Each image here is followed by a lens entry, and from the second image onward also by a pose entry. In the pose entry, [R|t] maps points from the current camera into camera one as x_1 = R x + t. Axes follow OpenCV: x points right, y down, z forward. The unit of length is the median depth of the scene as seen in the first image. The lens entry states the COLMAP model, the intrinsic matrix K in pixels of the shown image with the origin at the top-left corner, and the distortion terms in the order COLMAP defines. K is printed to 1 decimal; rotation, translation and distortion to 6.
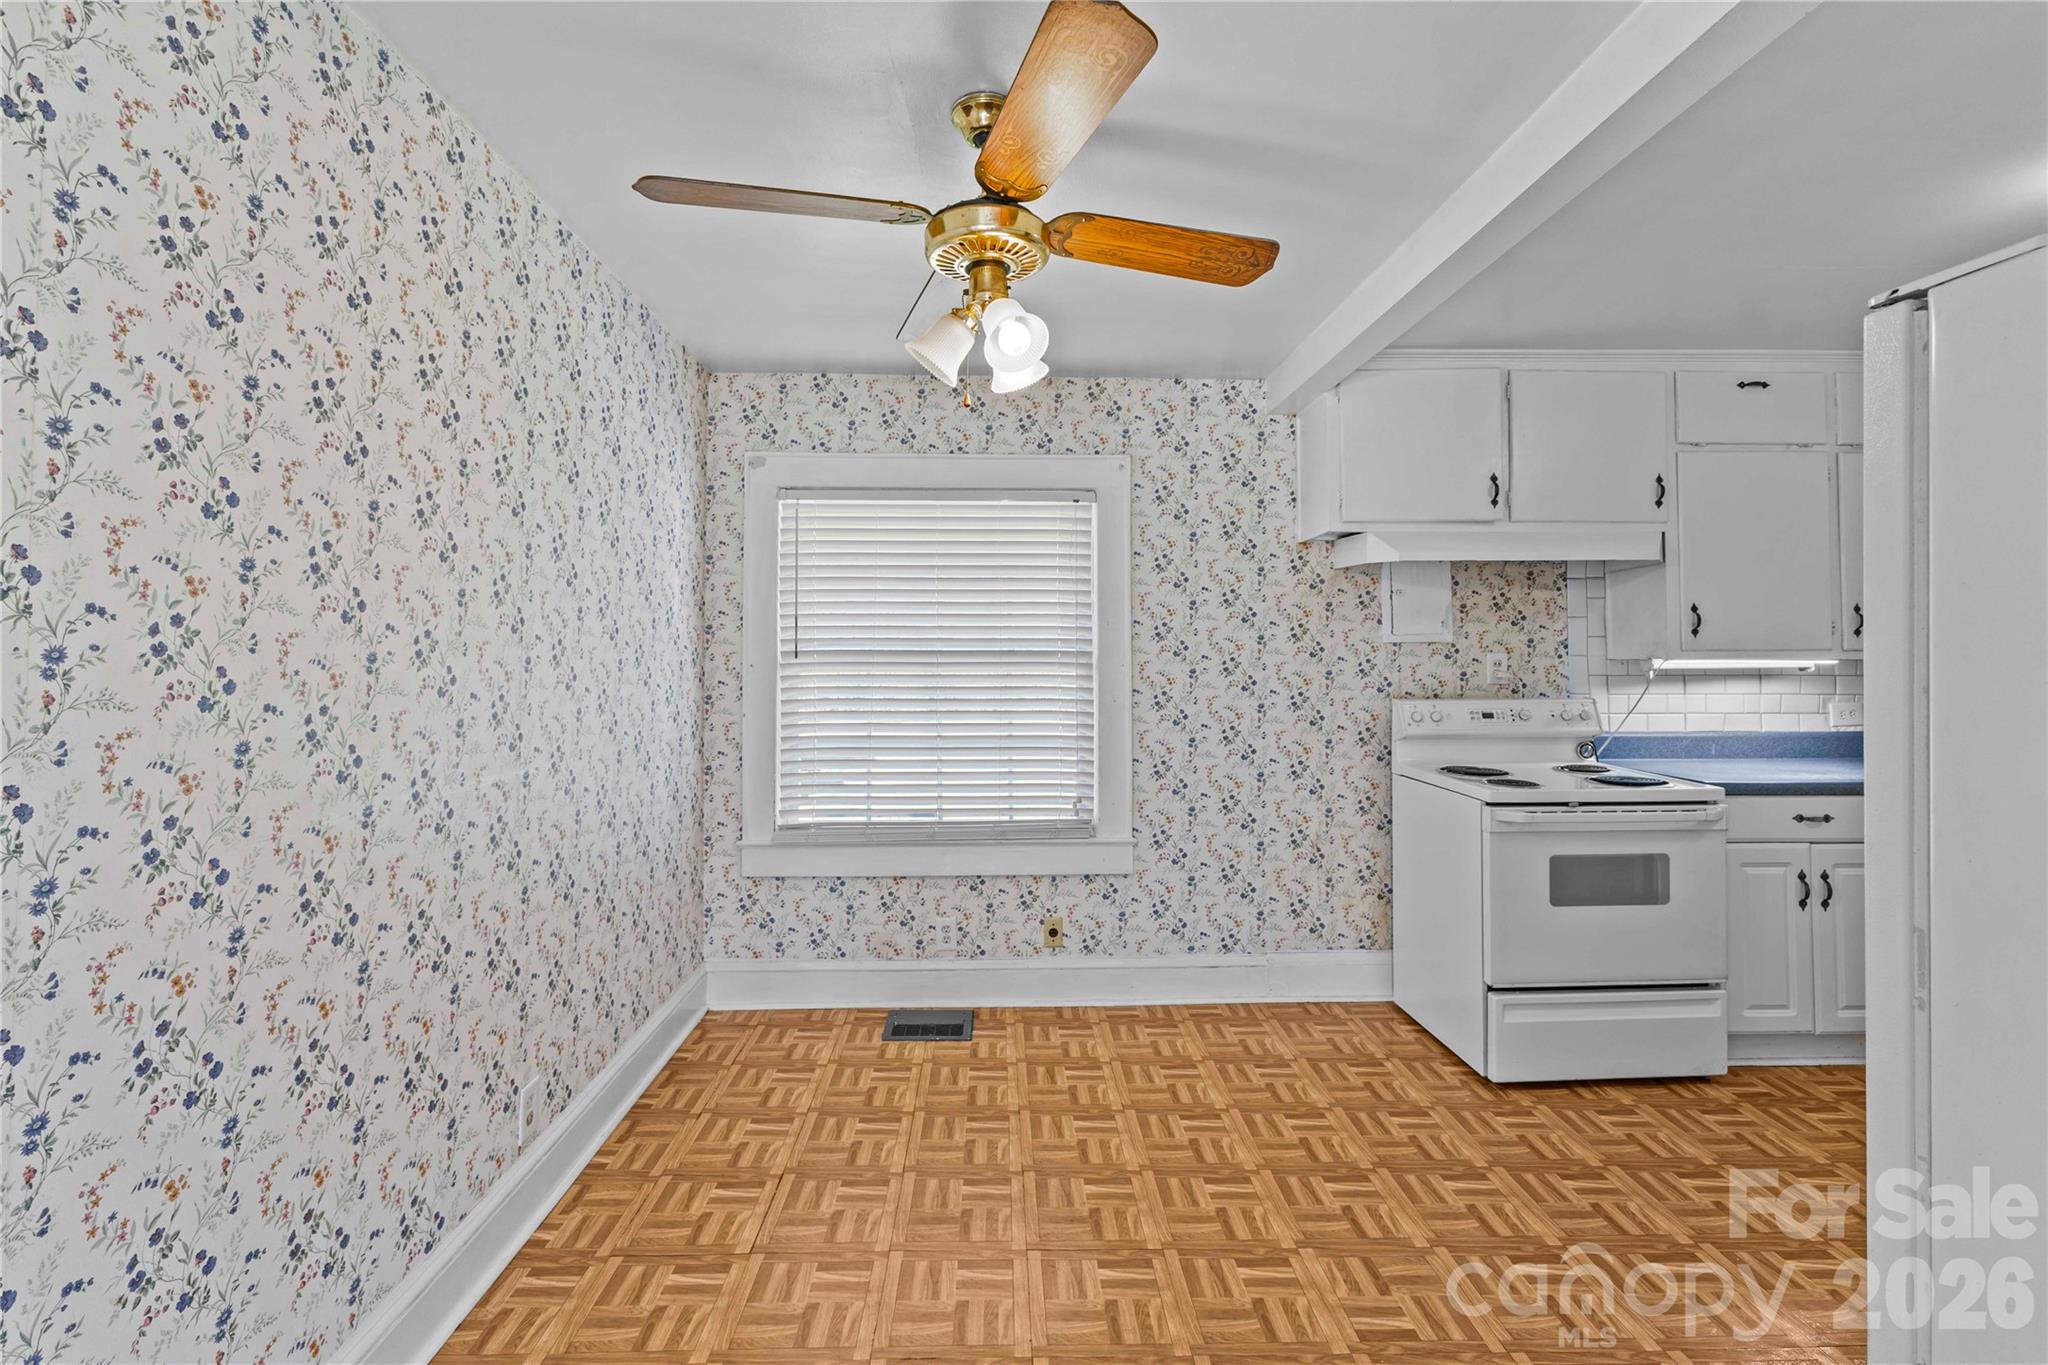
lens RADIAL K [[900.4, 0, 1026.2], [0, 900.4, 636.4], [0, 0, 1]] dist [0.010228, 0.000089]
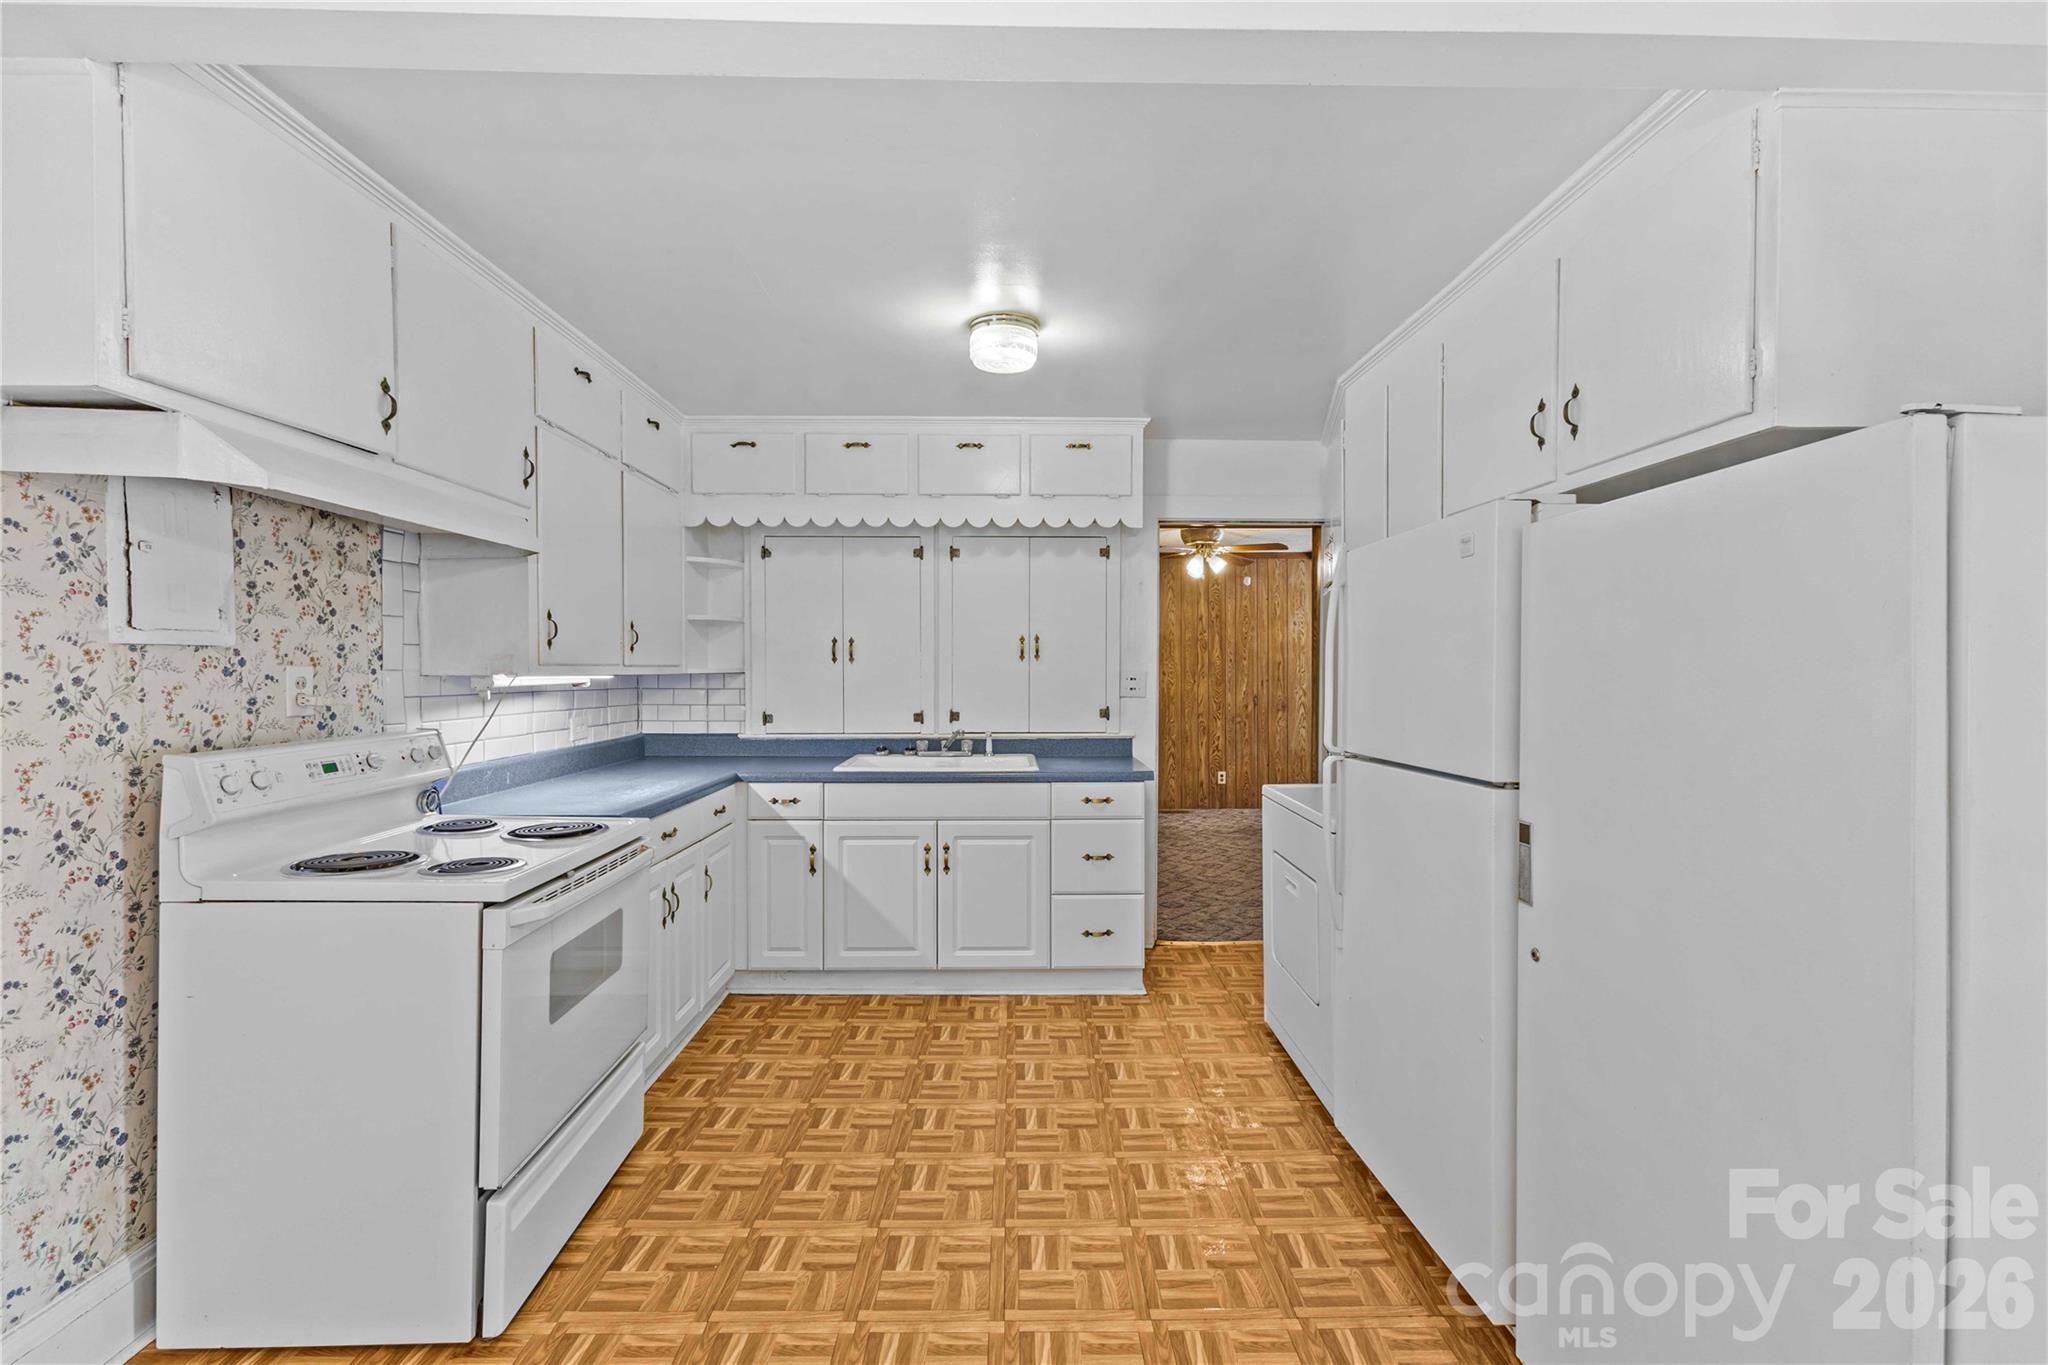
lens RADIAL K [[876.4, 0, 1024.0], [0, 876.4, 682.5], [0, 0, 1]] dist [0.004139, -0.001236]
pose [[0.013411, -0.012145, 0.999836, -0.075609], [-0.026179, 0.999579, 0.012493, 0.009187], [-0.999567, -0.026342, 0.013087, 0.496334]]
